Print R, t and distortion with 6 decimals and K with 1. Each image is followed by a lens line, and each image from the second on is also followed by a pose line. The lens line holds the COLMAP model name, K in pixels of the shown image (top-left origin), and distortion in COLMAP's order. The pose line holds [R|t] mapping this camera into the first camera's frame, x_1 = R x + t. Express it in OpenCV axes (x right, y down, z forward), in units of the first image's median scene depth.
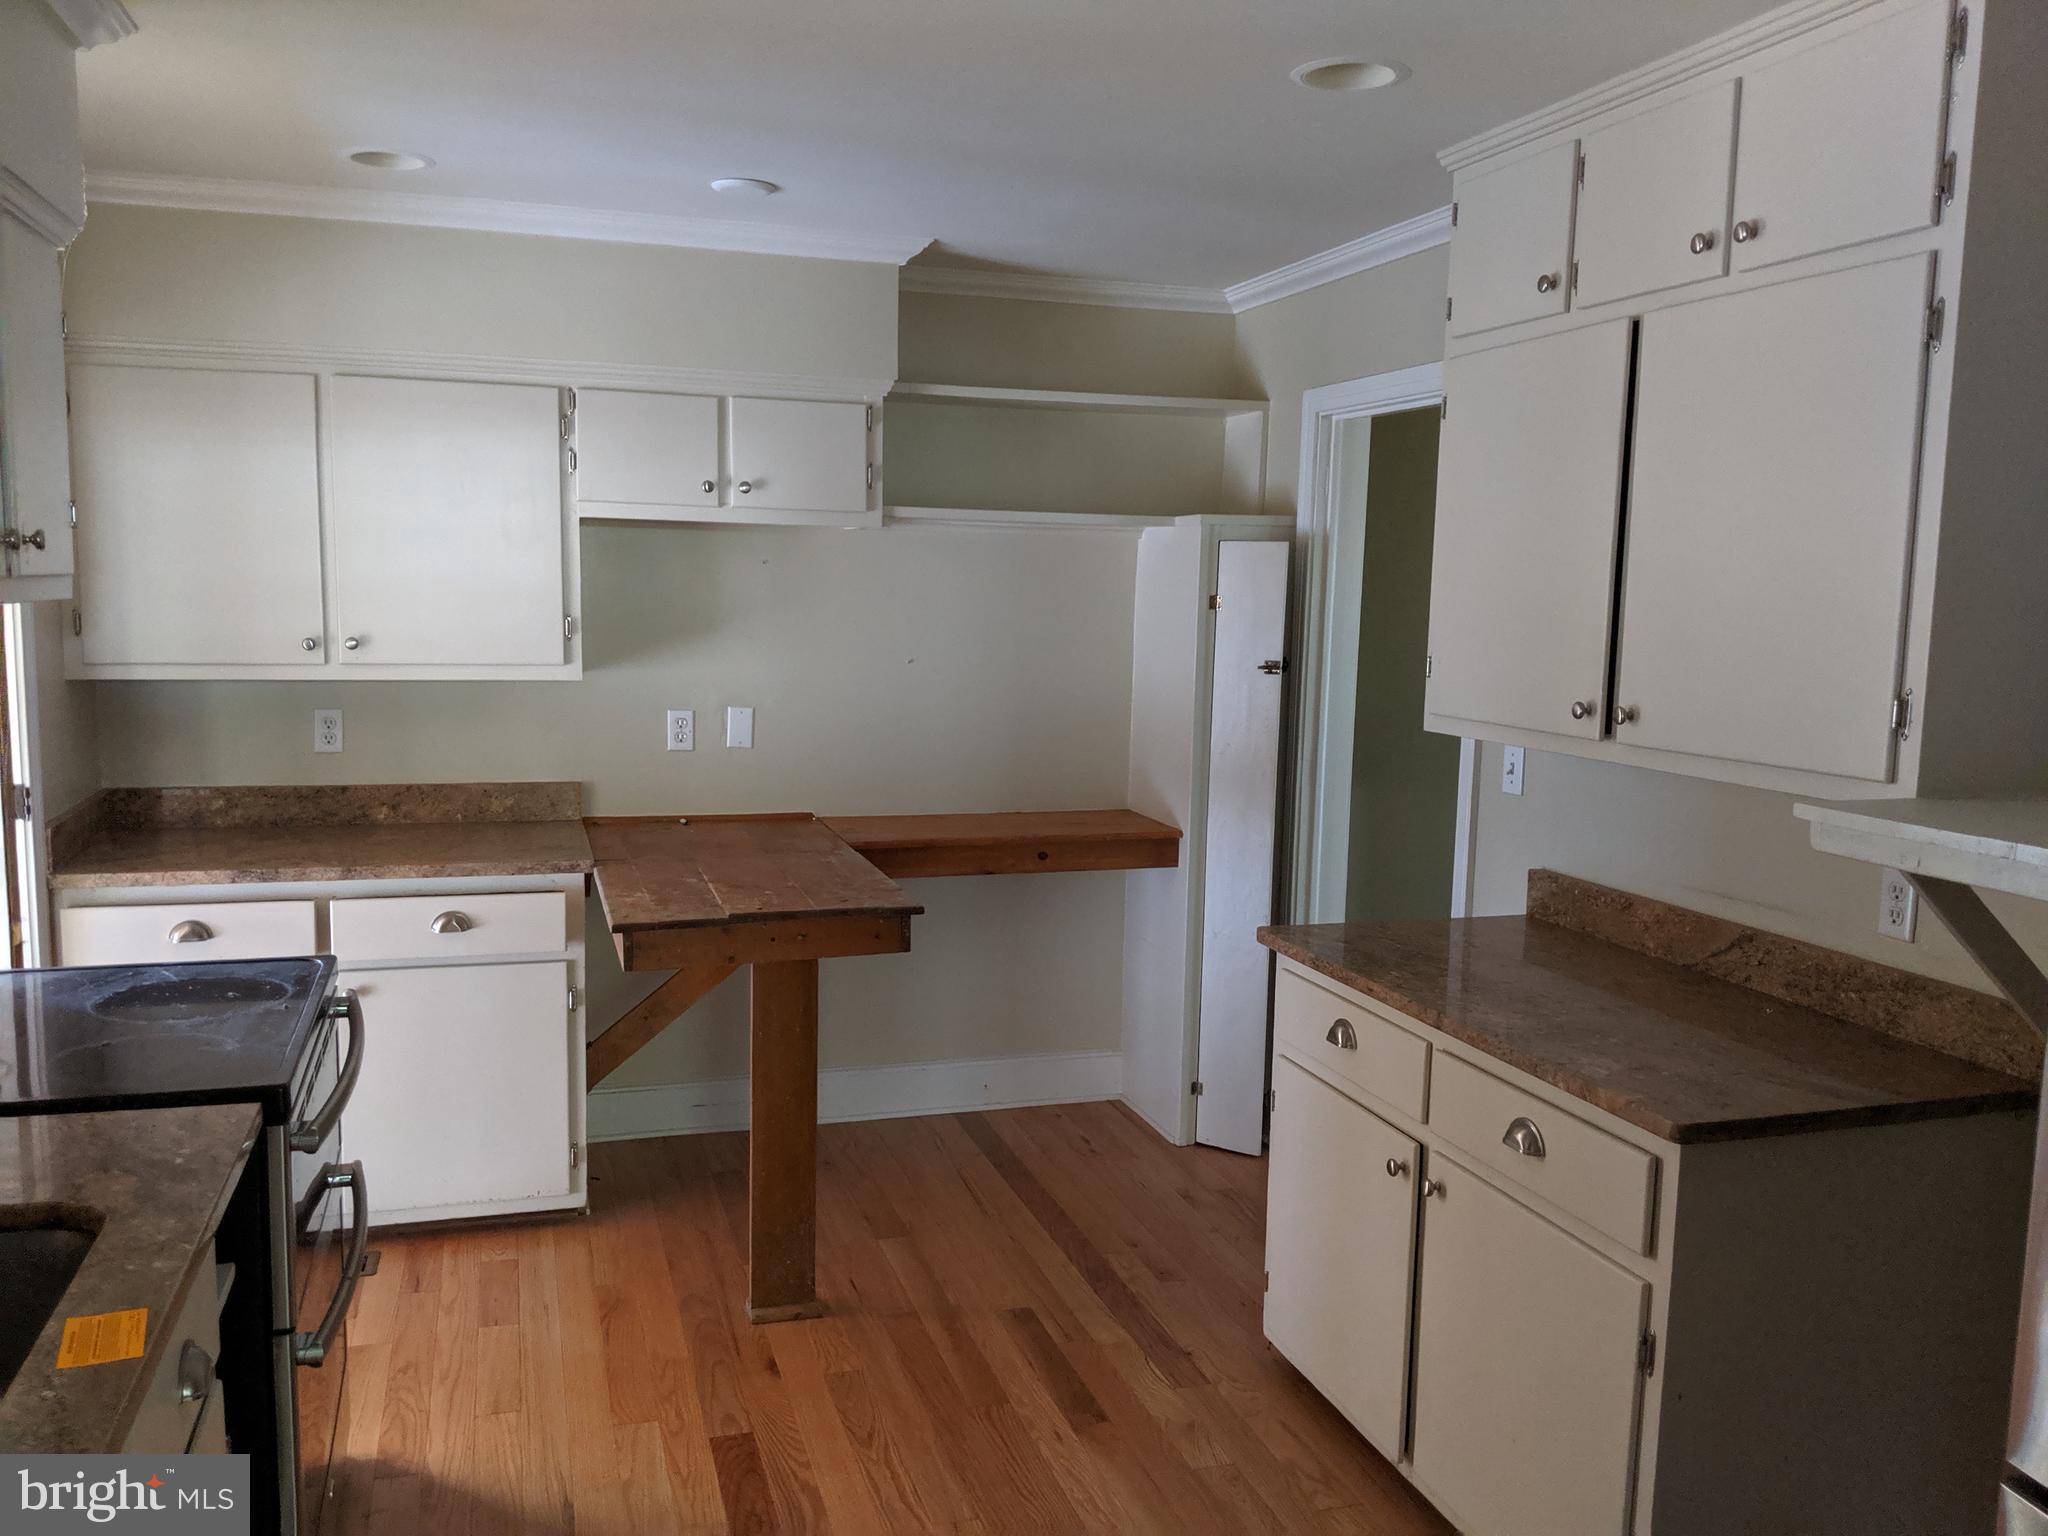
lens RADIAL K [[1625.0, 0, 1024.0], [0, 1625.0, 768.0], [0, 0, 1]] dist [0.151353, -0.331772]
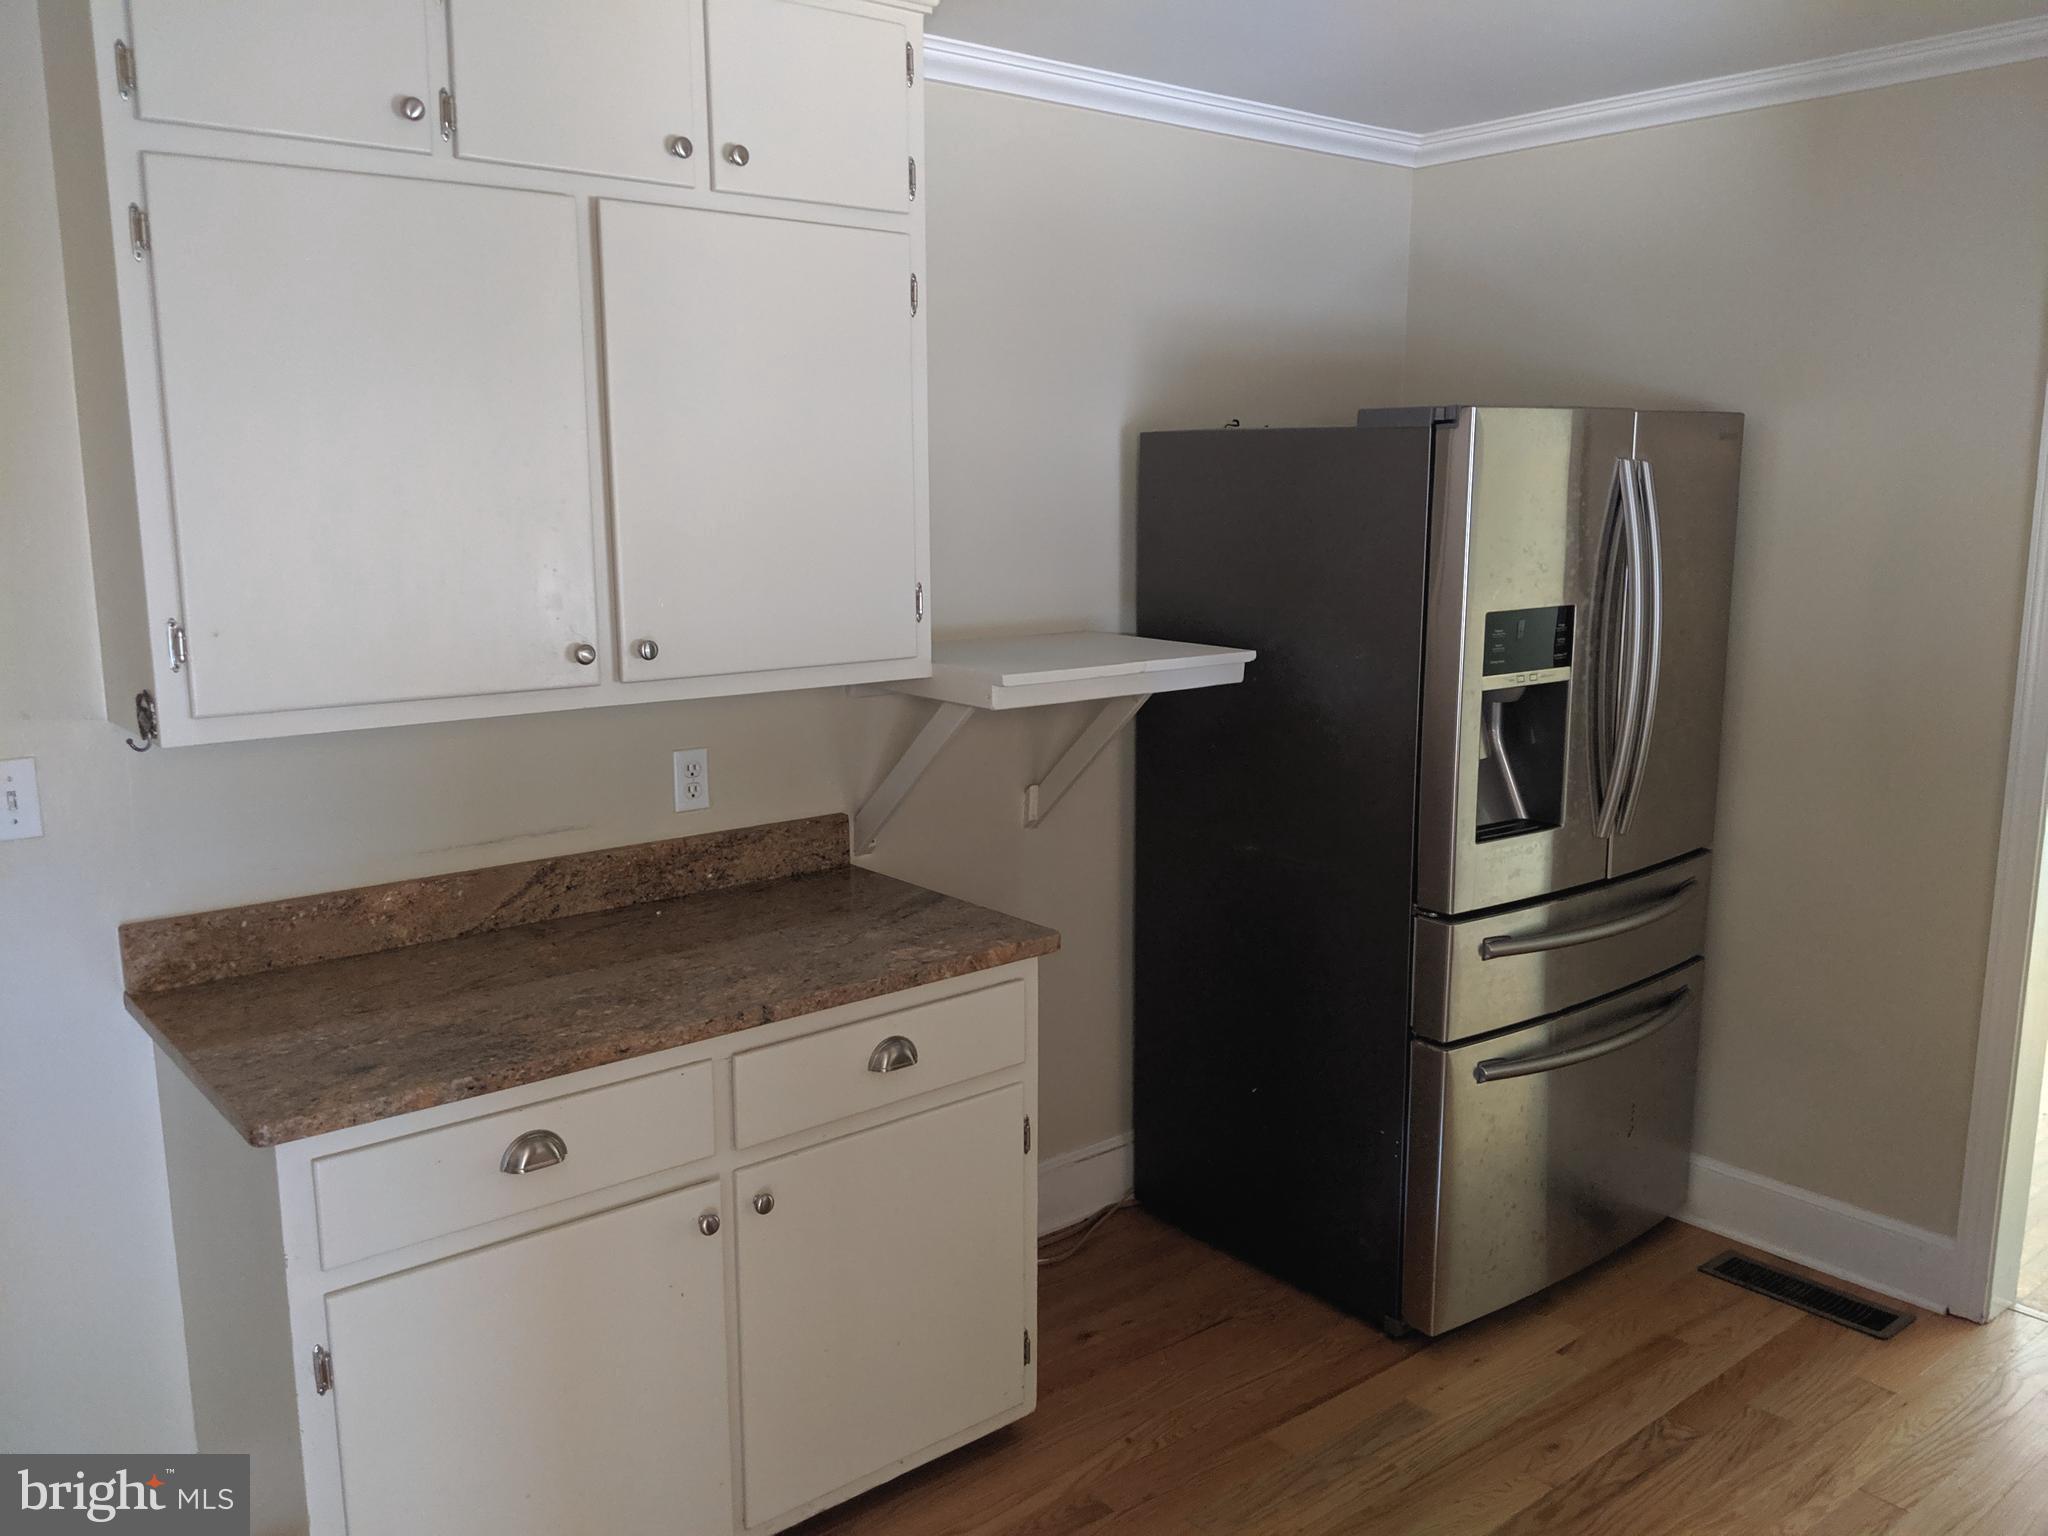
lens RADIAL K [[1625.0, 0, 1024.0], [0, 1625.0, 768.0], [0, 0, 1]] dist [0.151353, -0.331772]
pose [[-0.372198, -0.183463, 0.909841, -0.536897], [0.098335, 0.966958, 0.235207, -0.155635], [-0.922930, 0.177013, -0.341859, 1.077926]]
